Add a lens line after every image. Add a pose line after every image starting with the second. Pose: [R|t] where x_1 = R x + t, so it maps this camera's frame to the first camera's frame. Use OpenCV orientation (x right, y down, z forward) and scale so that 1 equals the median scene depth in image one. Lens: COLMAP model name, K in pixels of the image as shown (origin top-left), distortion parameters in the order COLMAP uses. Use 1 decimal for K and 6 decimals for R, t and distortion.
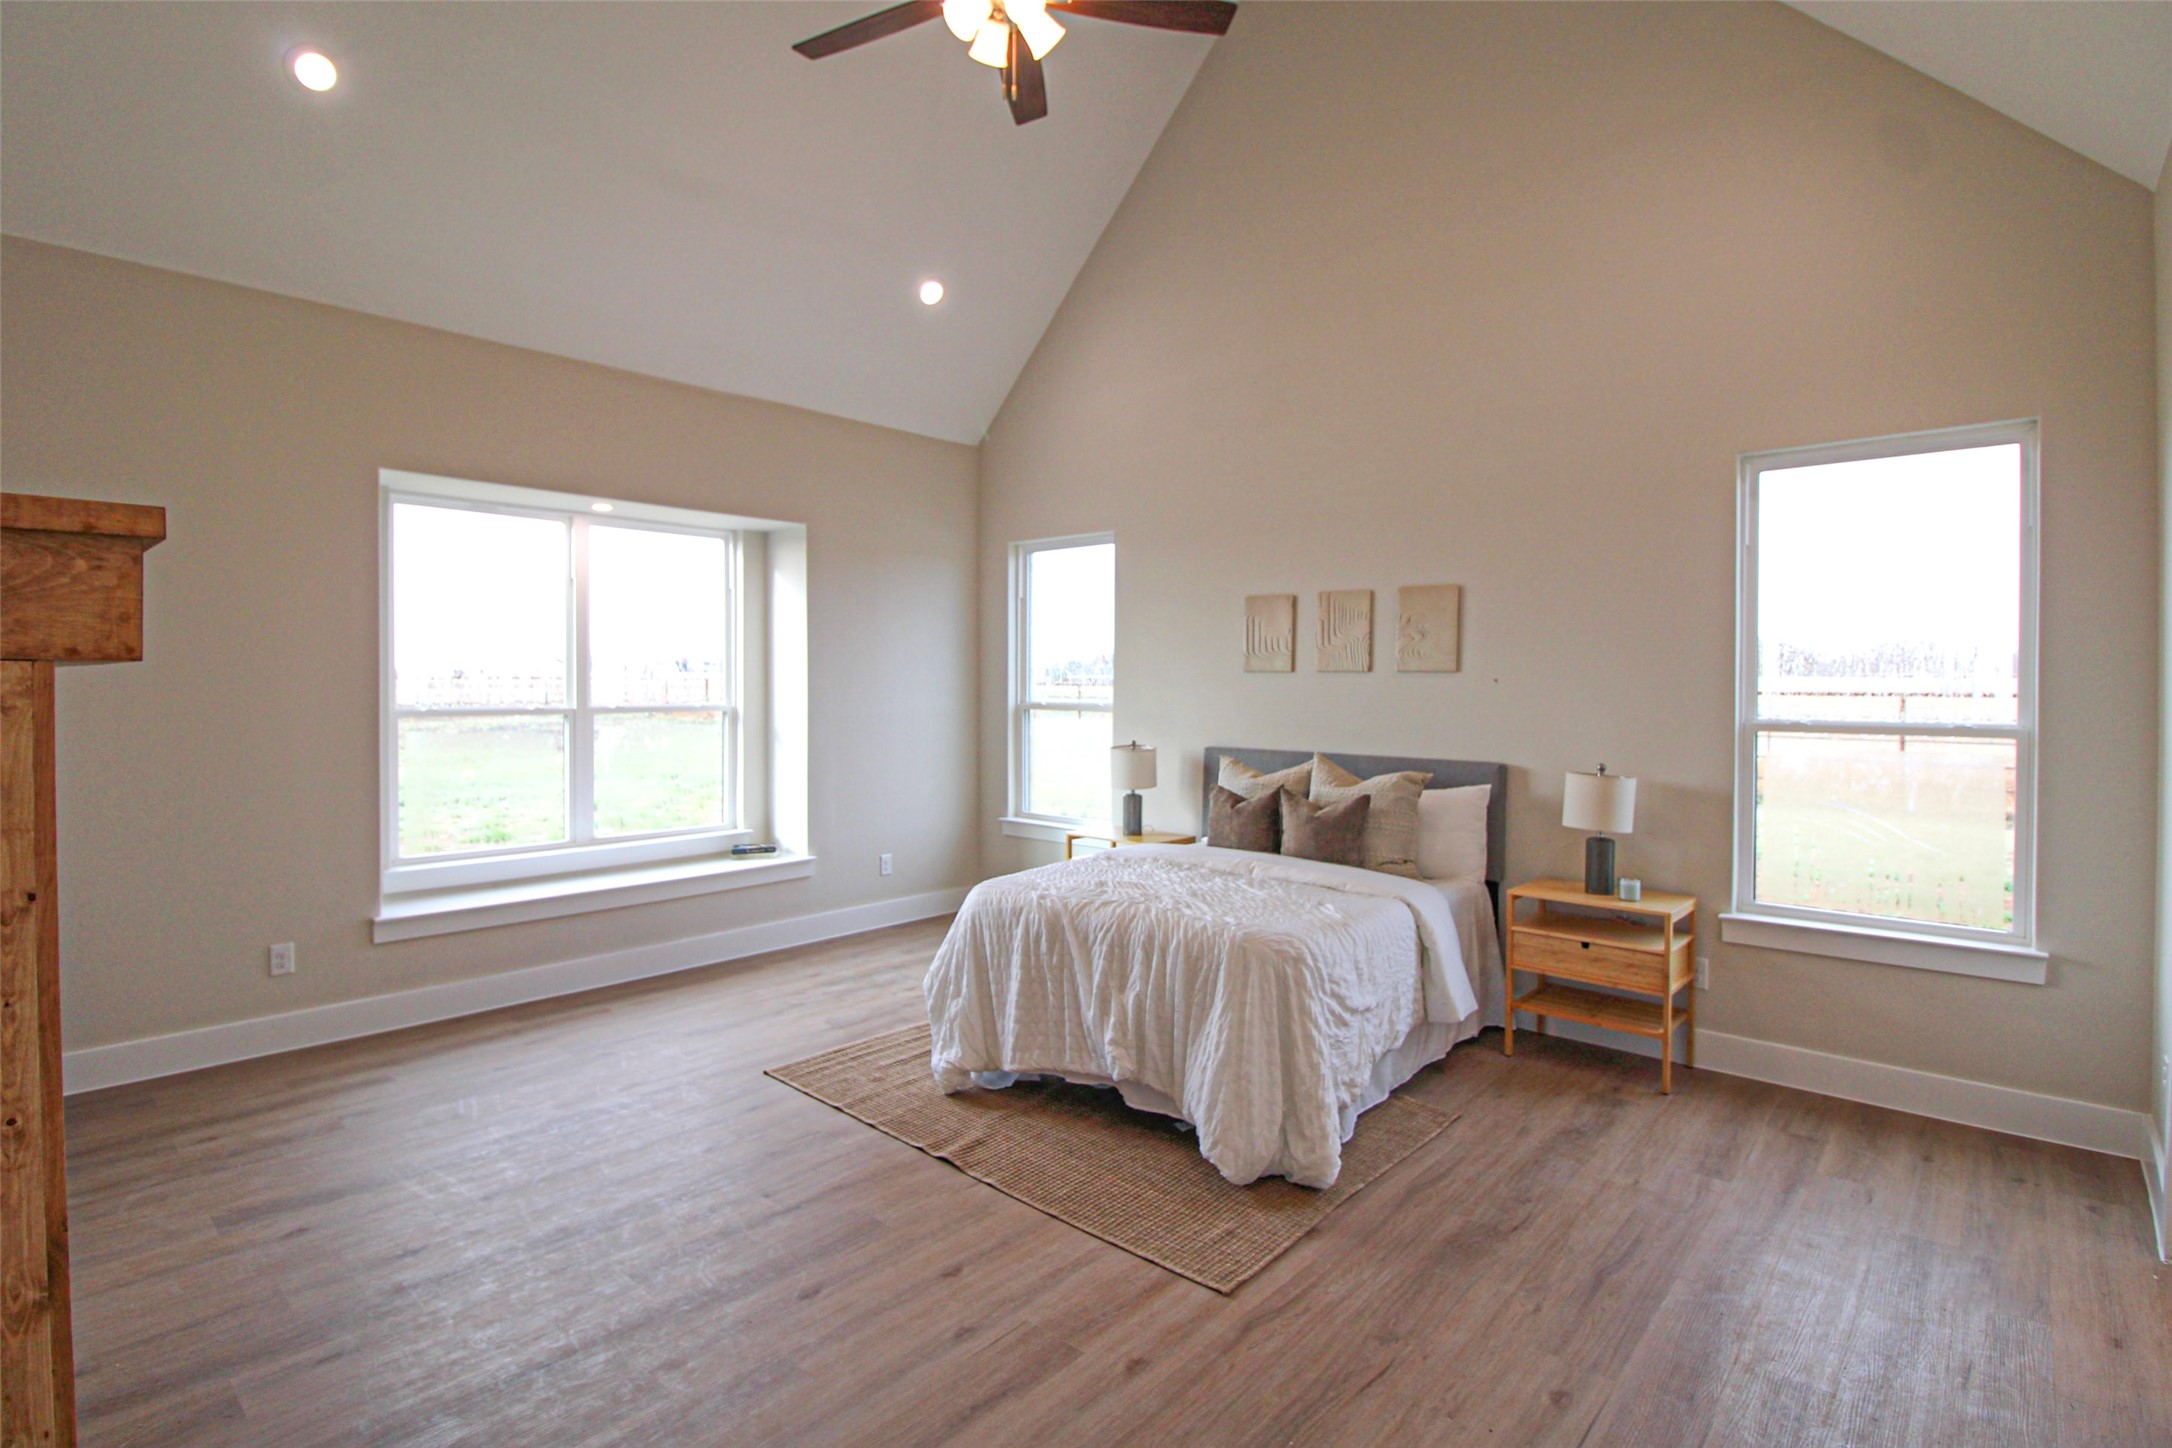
lens RADIAL K [[1046.9, 0, 1096.6], [0, 1046.9, 712.1], [0, 0, 1]] dist [-0.020189, -0.000845]
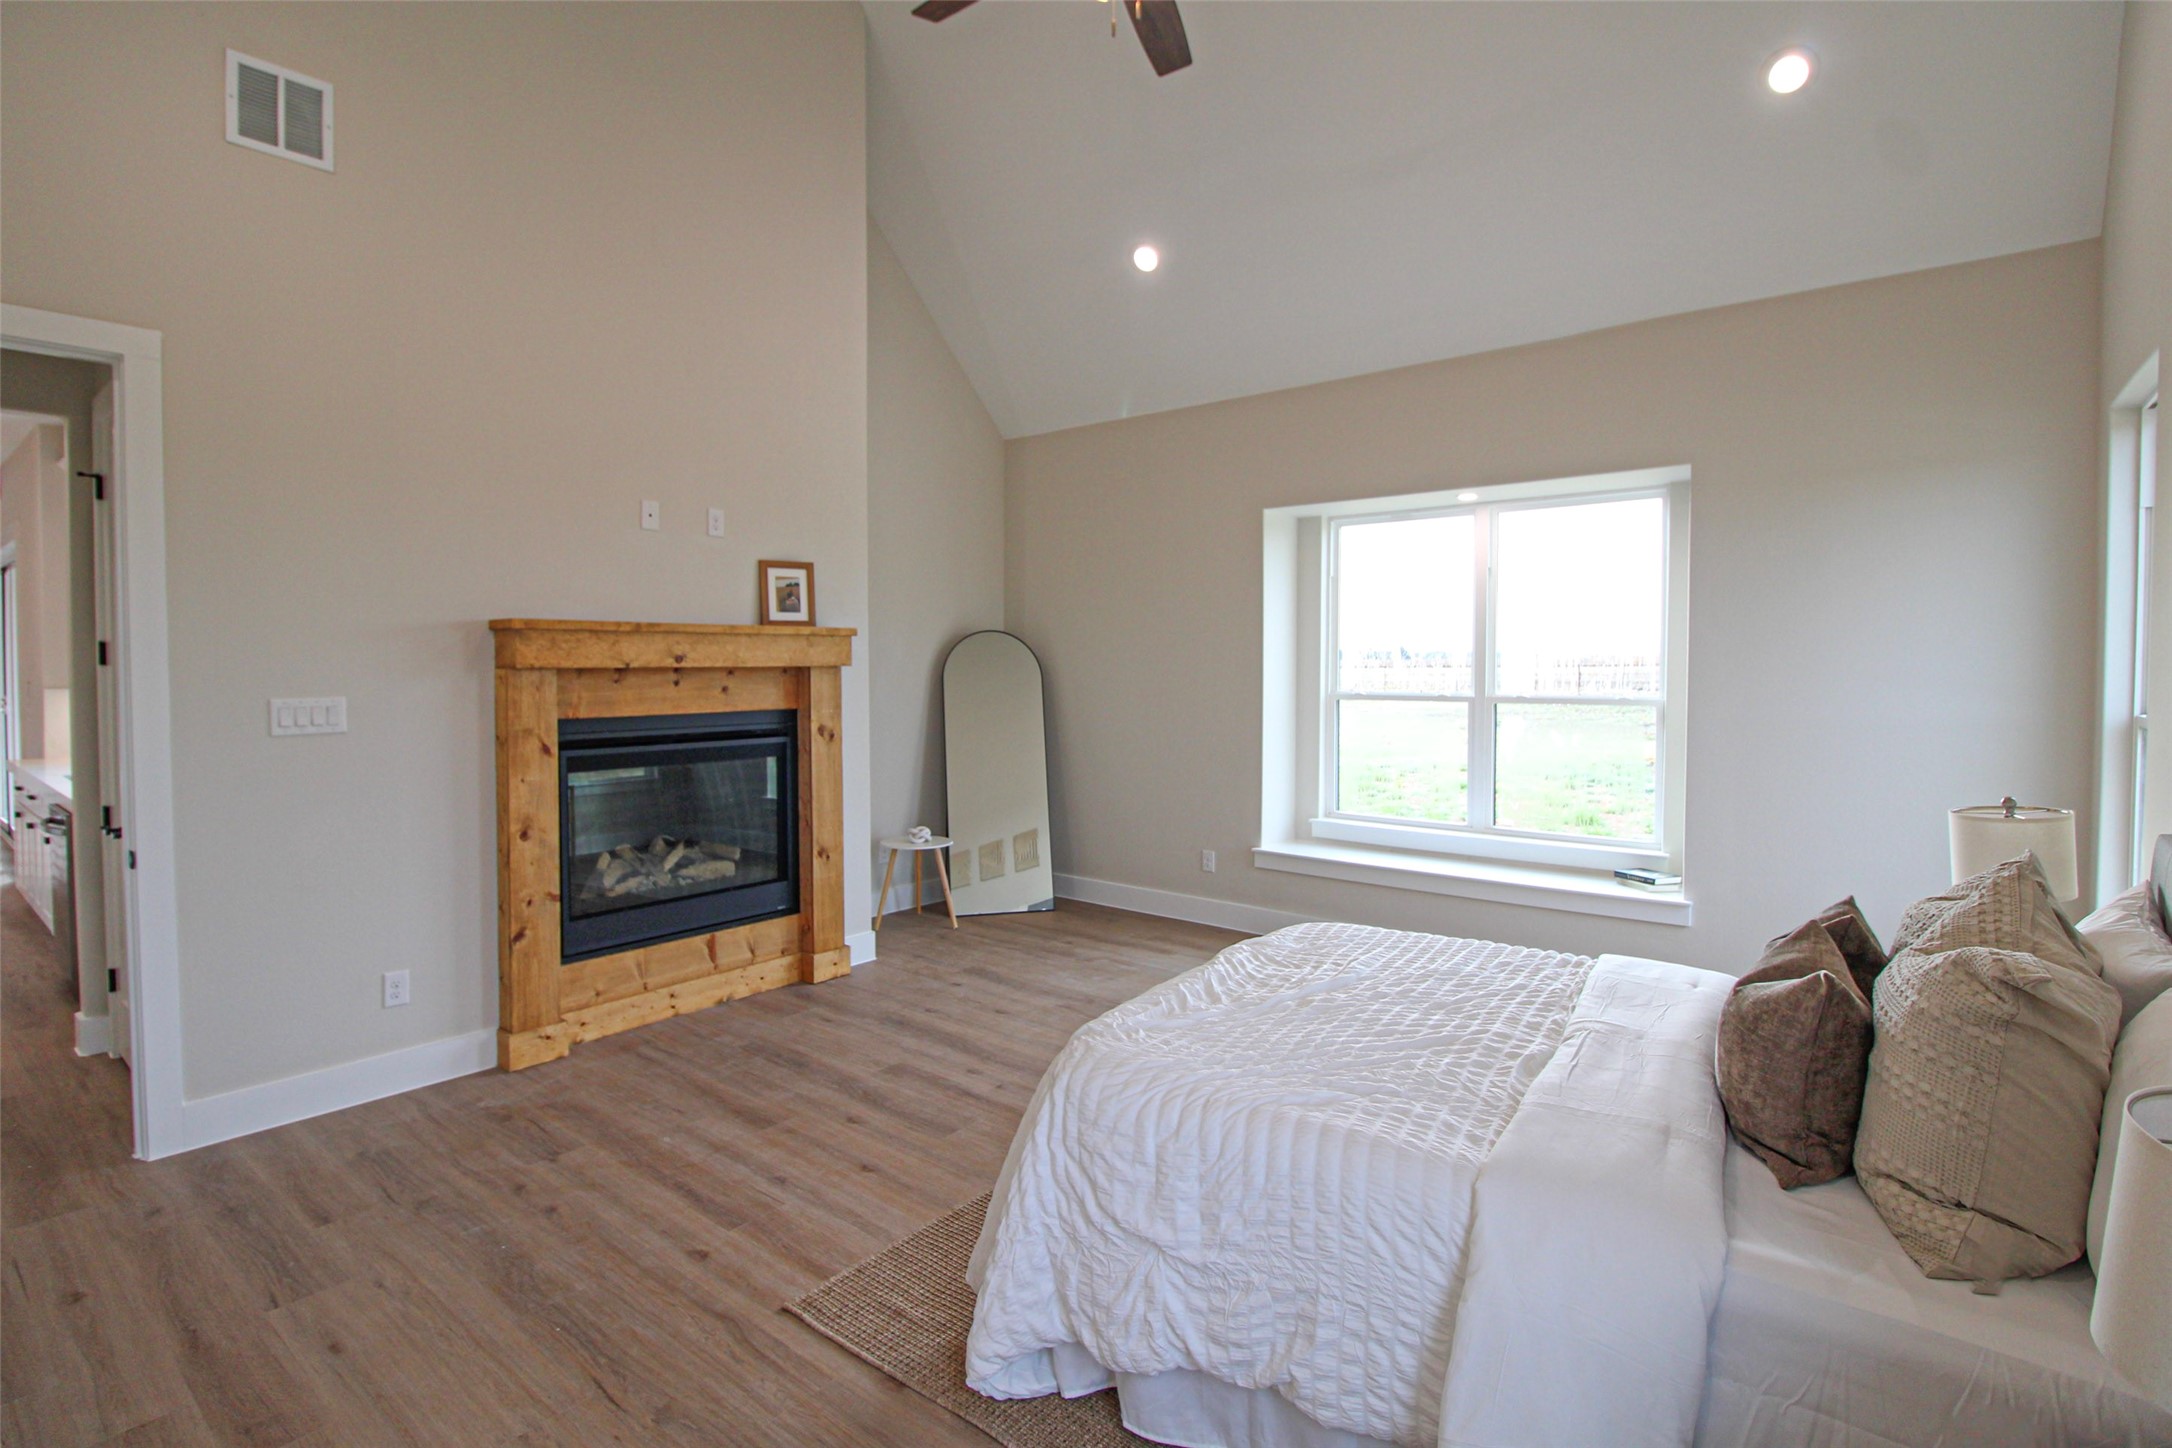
lens RADIAL K [[1046.9, 0, 1075.3], [0, 1046.9, 710.9], [0, 0, 1]] dist [-0.020189, -0.000845]
pose [[0.043489, 0.044848, -0.998047, 1.006041], [-0.029037, 0.998627, 0.043609, -0.044960], [0.998632, 0.027084, 0.044731, 1.128052]]
